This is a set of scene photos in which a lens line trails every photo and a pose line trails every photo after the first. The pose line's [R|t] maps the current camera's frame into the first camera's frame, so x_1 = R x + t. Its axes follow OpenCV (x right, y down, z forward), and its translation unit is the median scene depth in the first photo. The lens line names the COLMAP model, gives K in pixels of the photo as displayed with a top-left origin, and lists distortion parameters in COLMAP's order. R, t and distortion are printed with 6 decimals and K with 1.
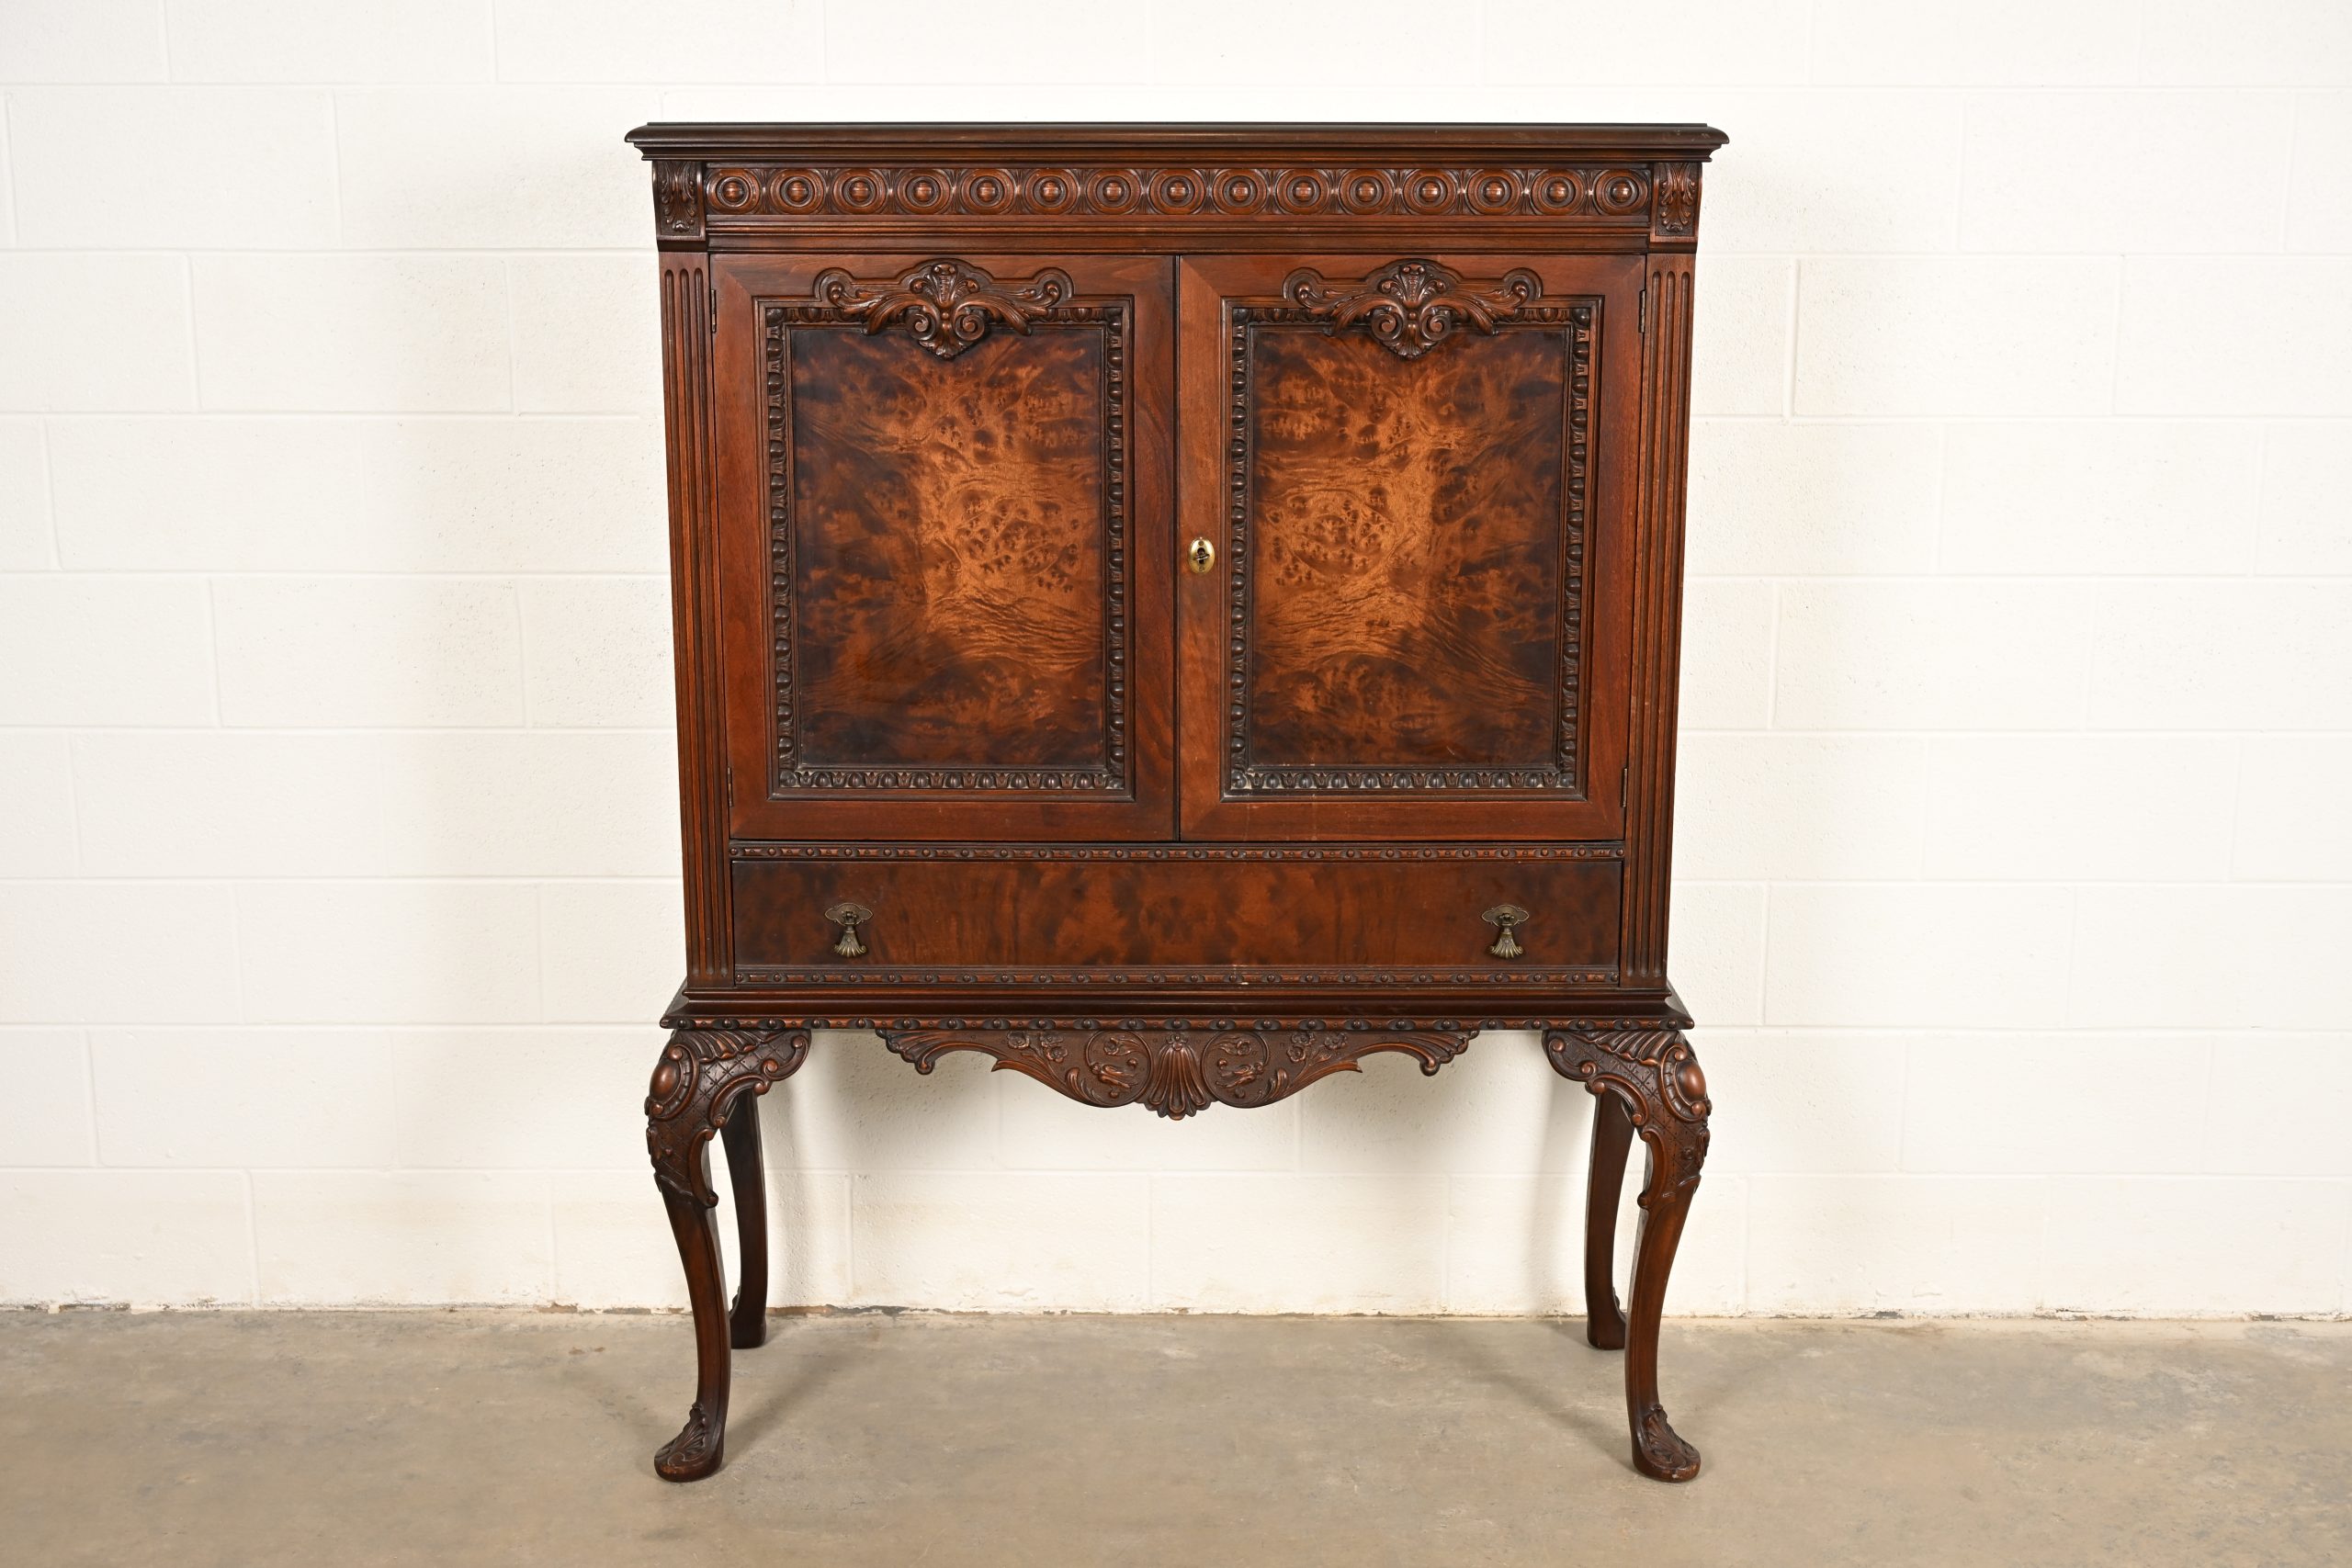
lens RADIAL K [[2832.1, 0, 1193.8], [0, 2832.1, 786.2], [0, 0, 1]] dist [0.011269, -0.002855]
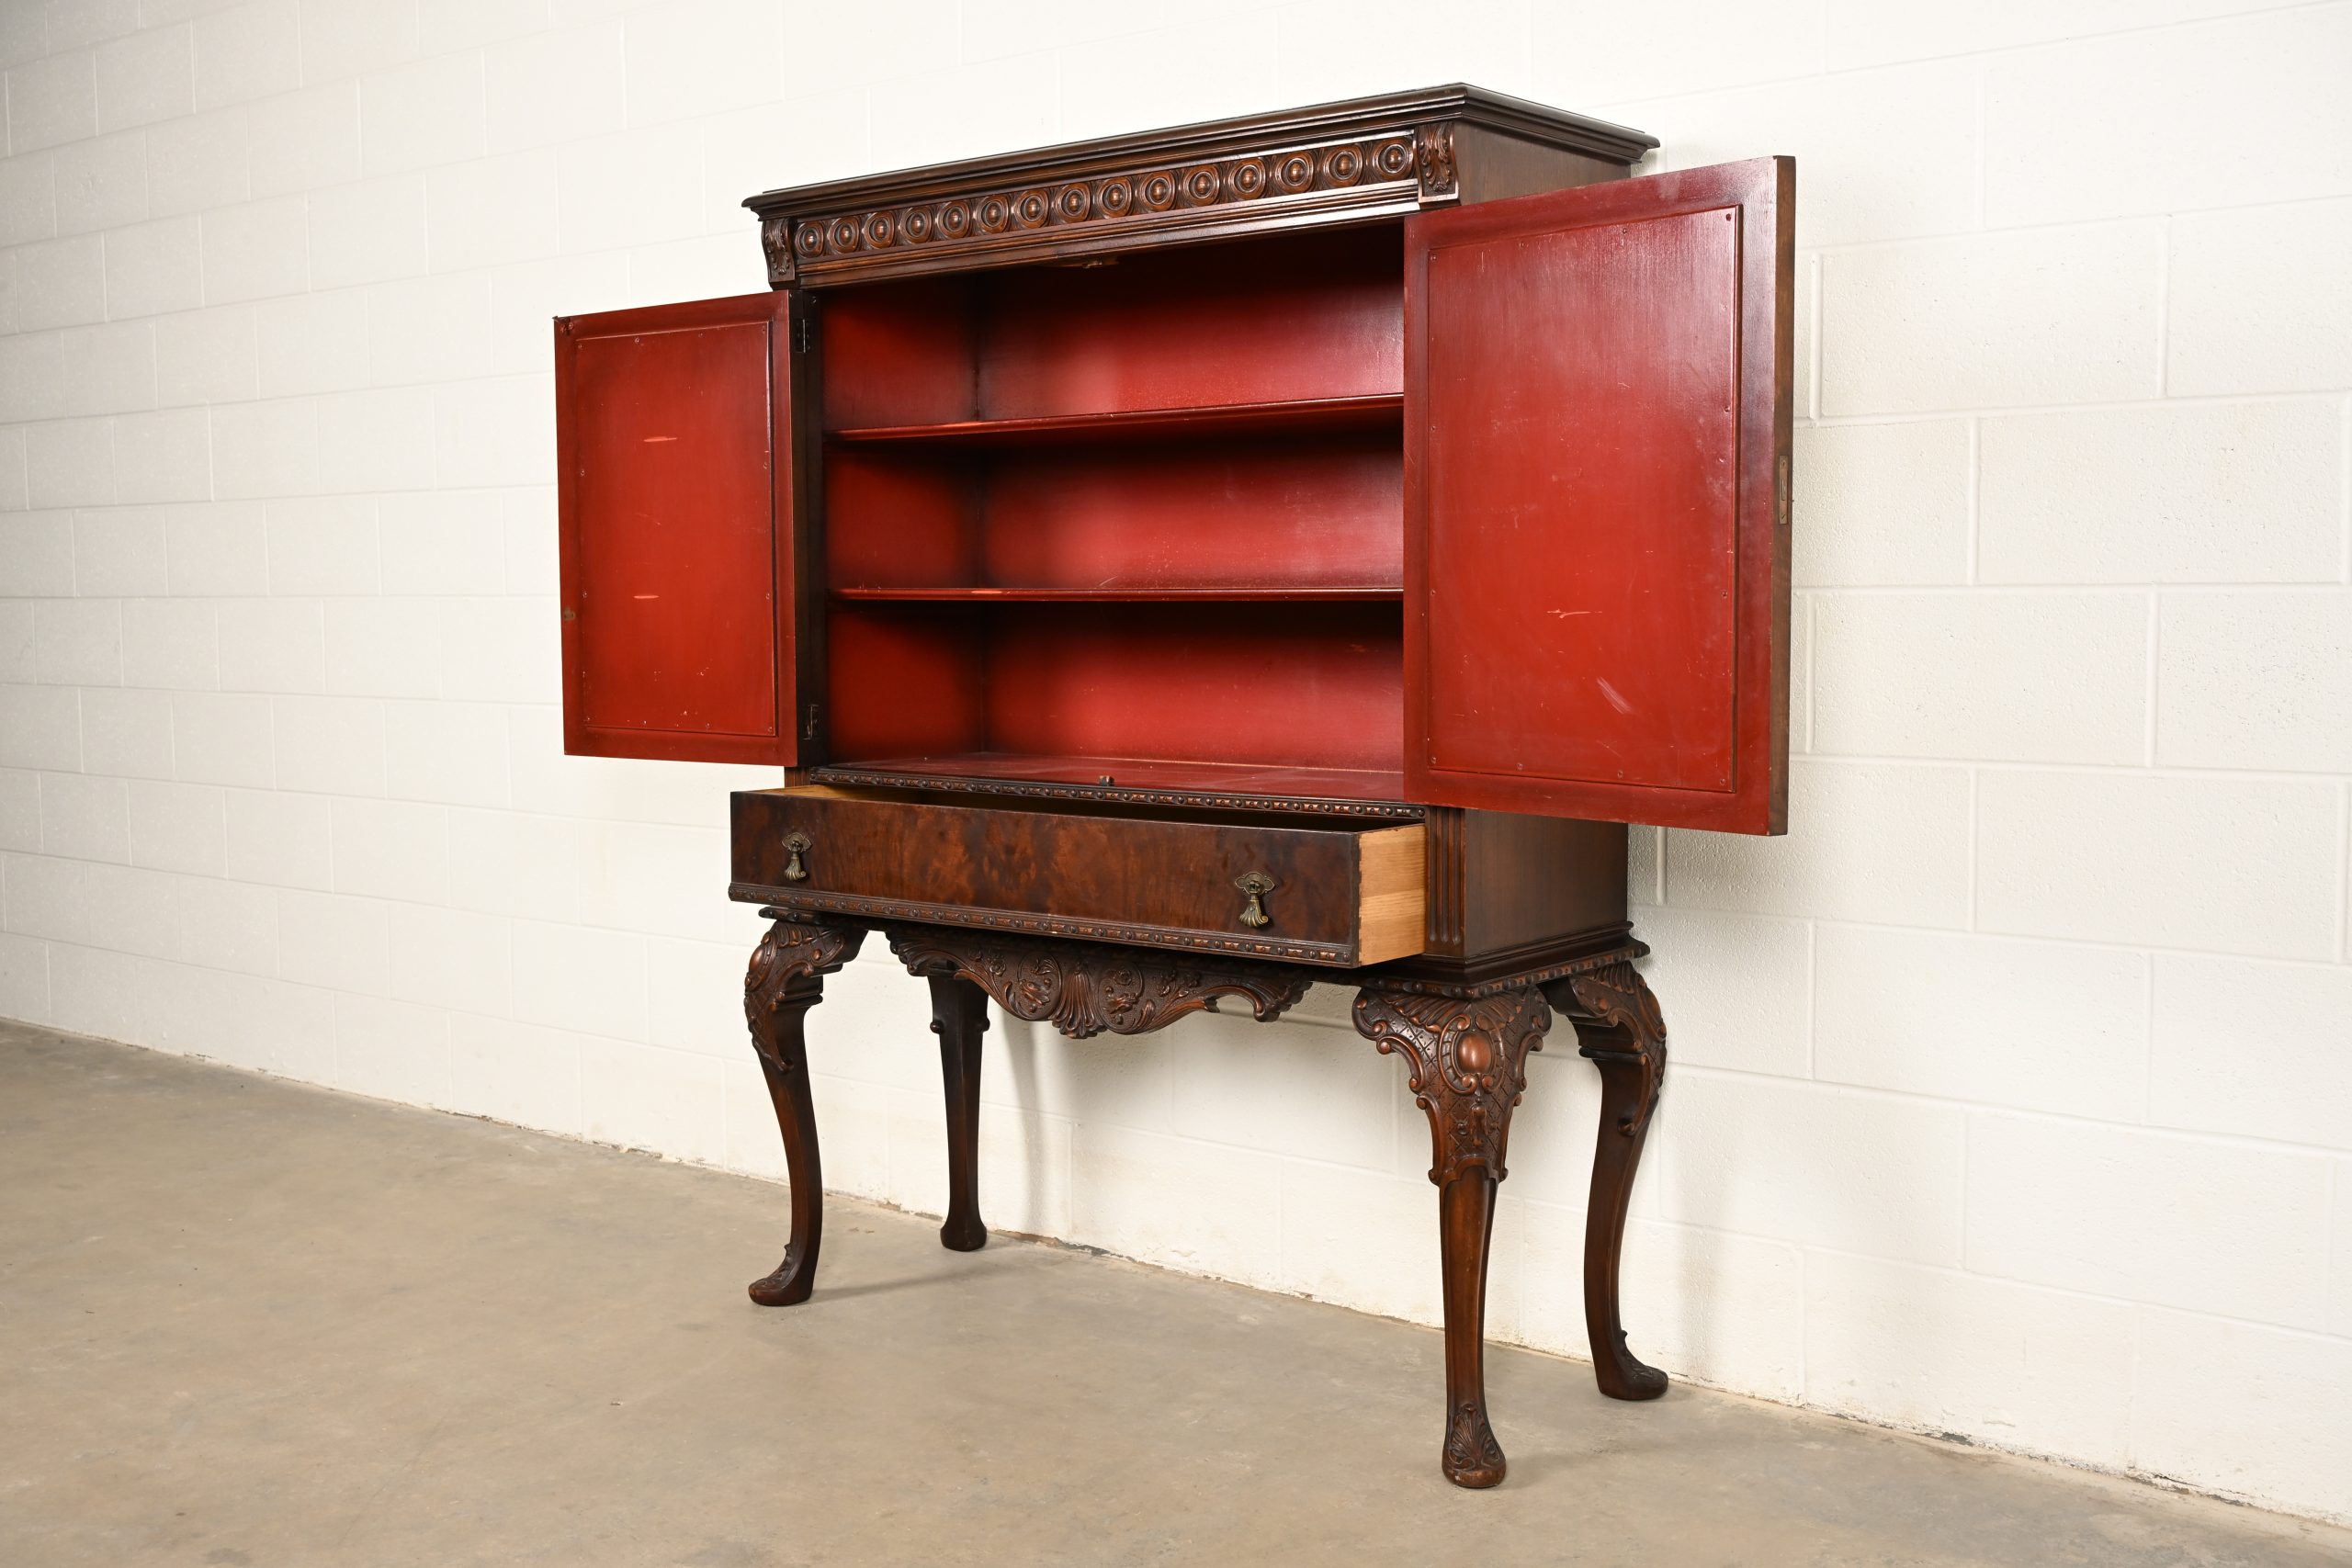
lens RADIAL K [[2518.1, 0, 1166.4], [0, 2518.1, 779.8], [0, 0, 1]] dist [0.012110, -0.000057]
pose [[0.772451, 0.040588, -0.633777, 0.644646], [-0.128611, 0.987275, -0.093526, 0.106551], [0.621916, 0.153755, 0.767841, 0.258220]]
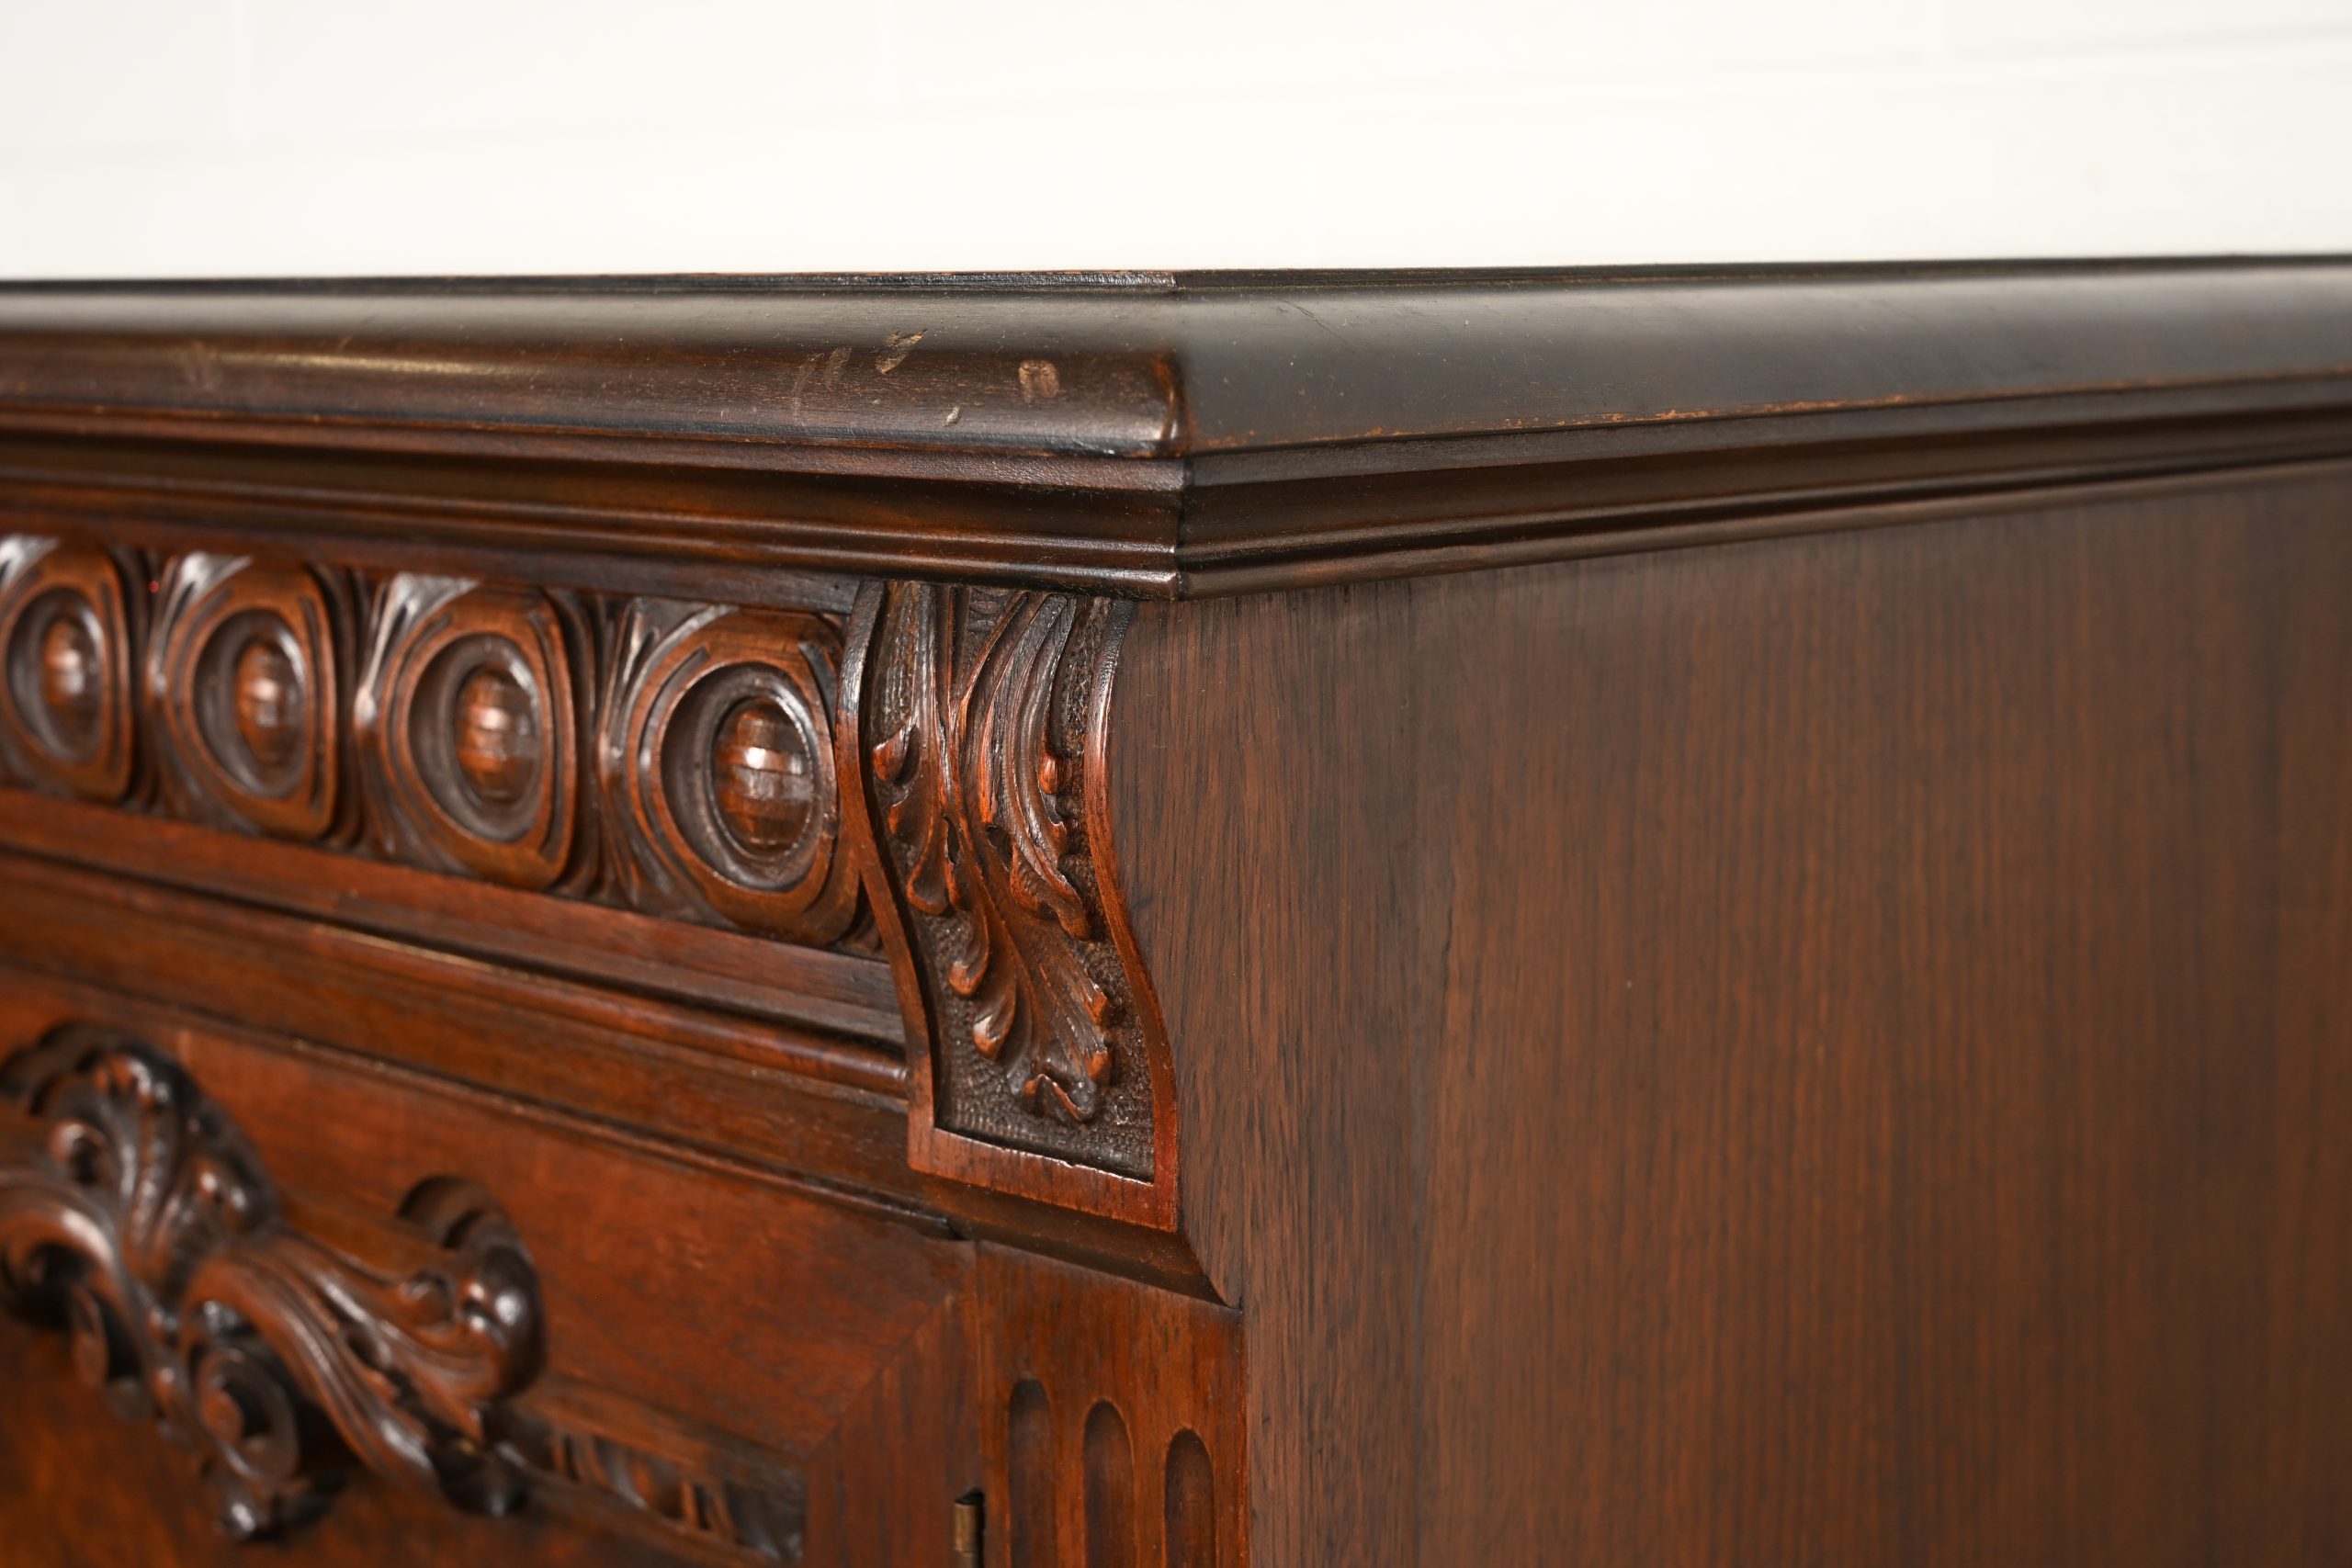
lens RADIAL K [[3553.2, 0, 1176.0], [0, 3553.2, 784.0], [0, 0, 1]] dist [0.009581, -0.004325]
pose [[0.700658, 0.093038, -0.707405, 0.267831], [-0.141357, 0.989910, -0.009816, -0.198387], [0.699354, 0.106874, 0.706740, 0.846920]]
